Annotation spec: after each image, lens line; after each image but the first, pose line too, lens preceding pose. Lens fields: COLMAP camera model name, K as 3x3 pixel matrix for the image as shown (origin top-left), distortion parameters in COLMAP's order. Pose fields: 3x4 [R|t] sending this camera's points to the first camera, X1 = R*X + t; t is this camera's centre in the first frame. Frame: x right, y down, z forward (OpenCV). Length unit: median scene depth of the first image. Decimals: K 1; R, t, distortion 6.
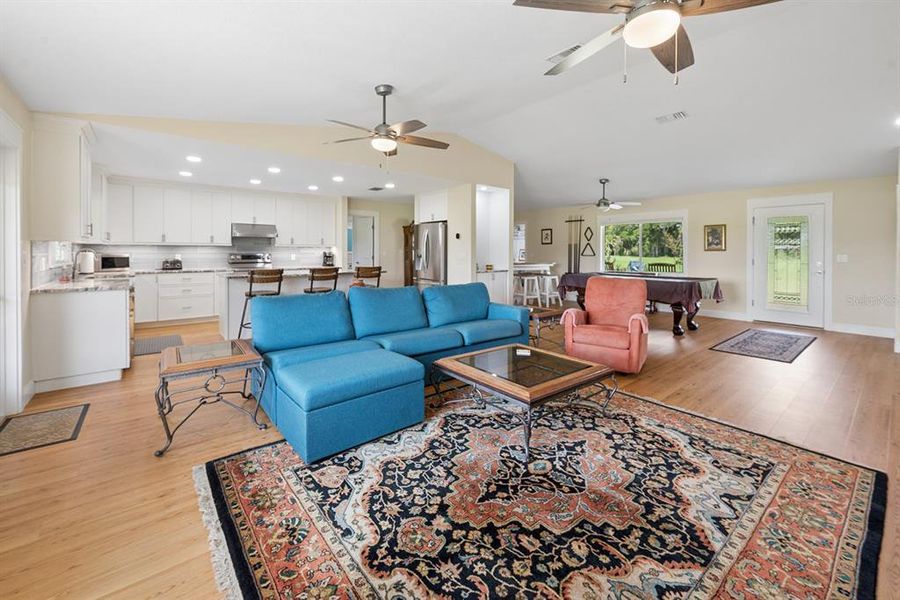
lens RADIAL K [[371.5, 0, 448.9], [0, 371.5, 254.5], [0, 0, 1]] dist [-0.001228, 0.000186]
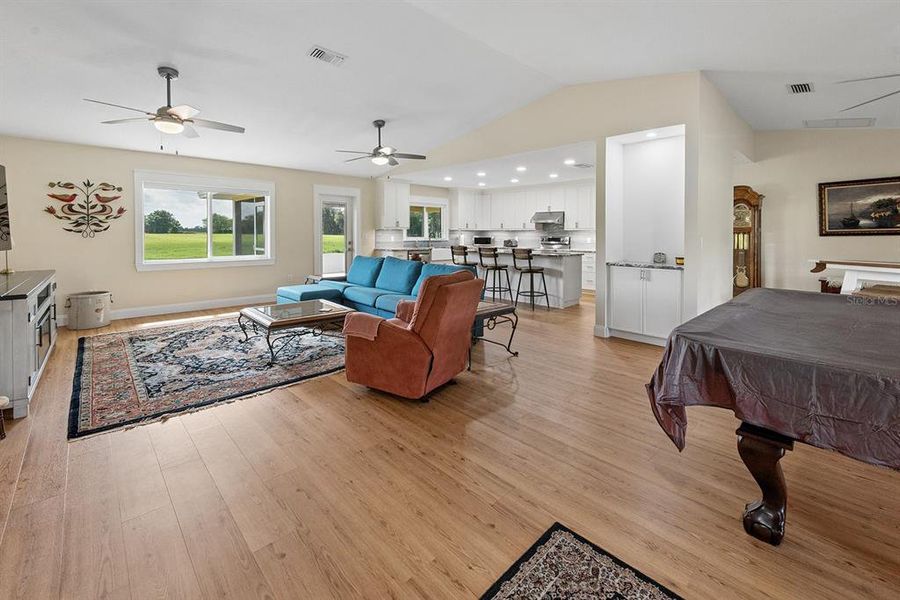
lens RADIAL K [[386.3, 0, 451.6], [0, 386.3, 236.8], [0, 0, 1]] dist [-0.000490, -0.000185]
pose [[0.078764, 0.004790, -0.996882, 0.748229], [-0.015333, 0.999876, 0.003593, -0.001255], [0.996775, 0.015003, 0.078827, 0.631636]]
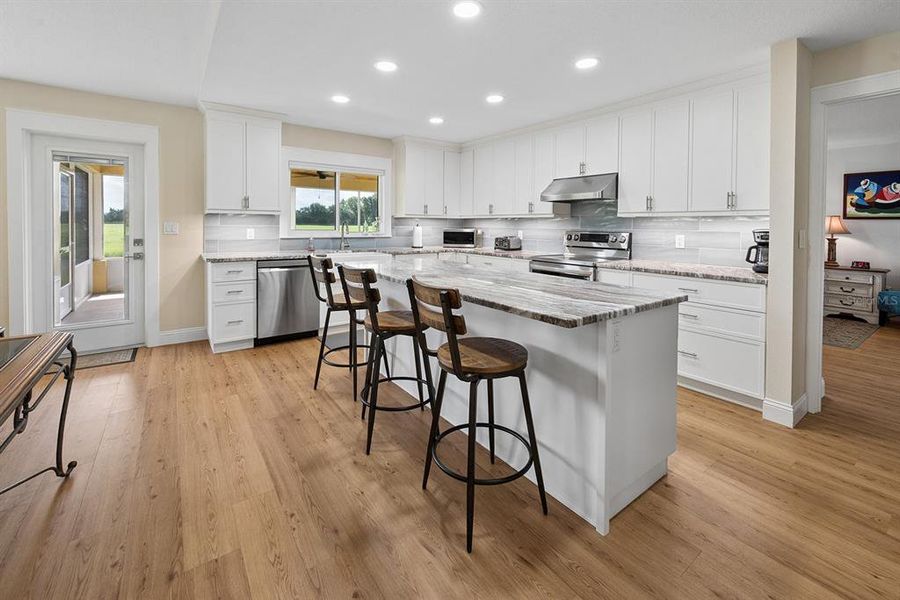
lens RADIAL K [[380.5, 0, 450.3], [0, 380.5, 229.6], [0, 0, 1]] dist [-0.002051, -0.000544]
pose [[-0.060661, 0.007712, -0.998129, 0.039563], [-0.020472, 0.999750, 0.008969, -0.006169], [0.997948, 0.020978, -0.060487, 0.906380]]
